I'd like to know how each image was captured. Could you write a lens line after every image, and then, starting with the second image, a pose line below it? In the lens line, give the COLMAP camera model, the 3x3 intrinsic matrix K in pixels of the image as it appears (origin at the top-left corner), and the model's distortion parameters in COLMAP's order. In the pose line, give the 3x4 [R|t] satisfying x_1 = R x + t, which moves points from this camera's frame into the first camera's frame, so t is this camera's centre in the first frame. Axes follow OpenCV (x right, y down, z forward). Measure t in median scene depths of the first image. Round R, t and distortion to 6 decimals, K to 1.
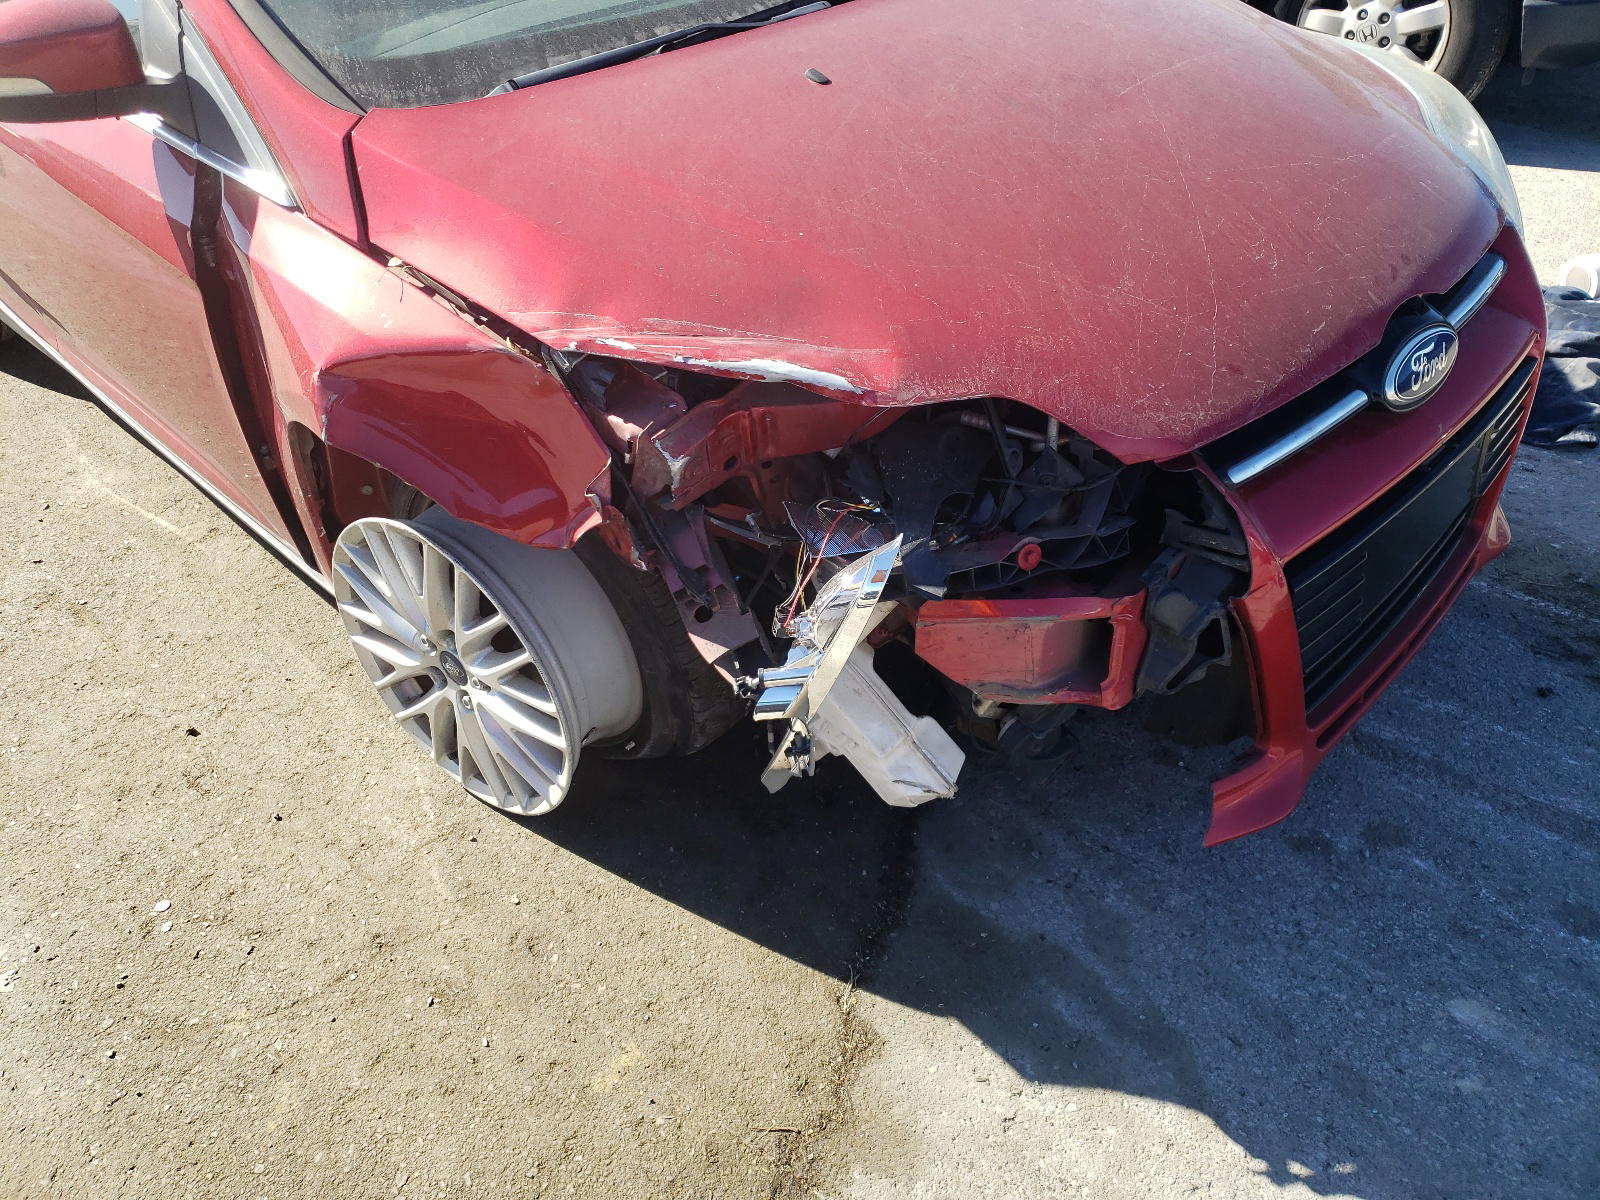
lens RADIAL K [[1216.8, 0, 766.2], [0, 1216.8, 566.0], [0, 0, 1]] dist [-0.027621, 0.046469]
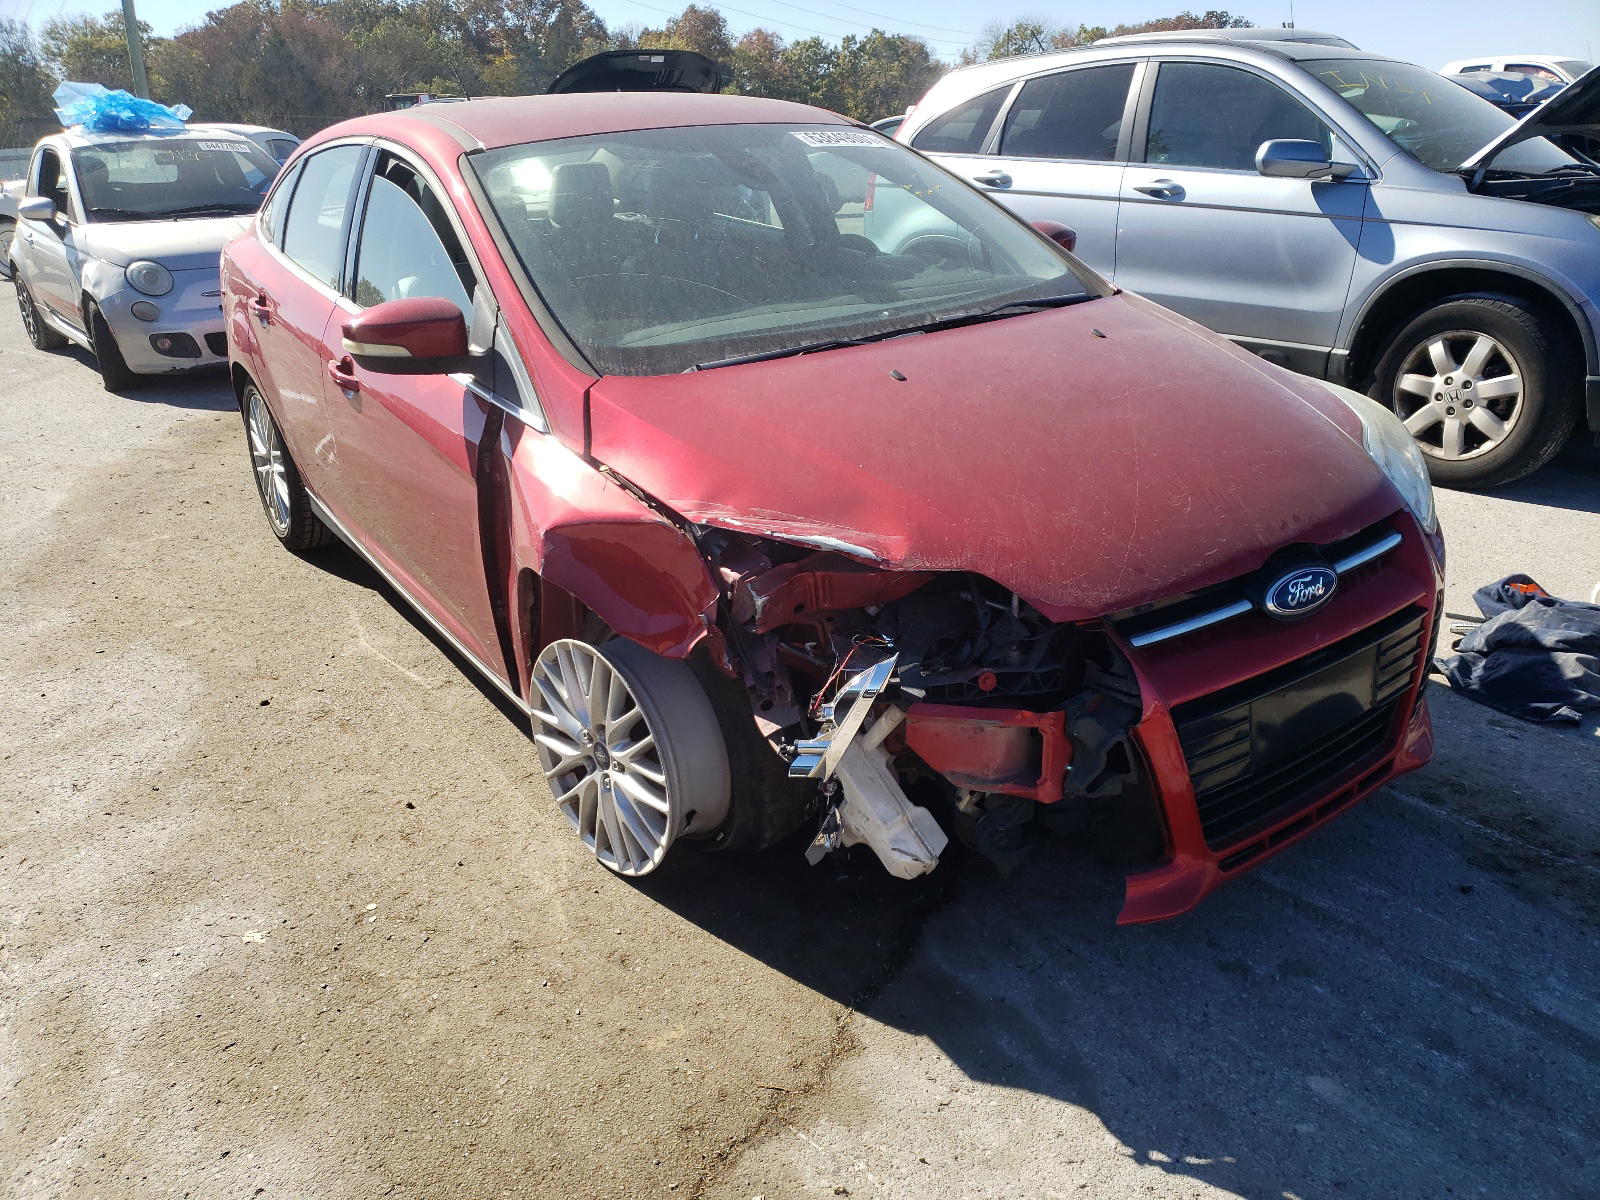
lens RADIAL K [[1216.8, 0, 793.3], [0, 1216.8, 595.0], [0, 0, 1]] dist [-0.027621, 0.046469]
pose [[0.984033, 0.088475, -0.154441, 0.172360], [-0.122053, 0.966982, -0.223716, 0.208495], [0.129548, 0.238994, 0.962341, -0.388282]]
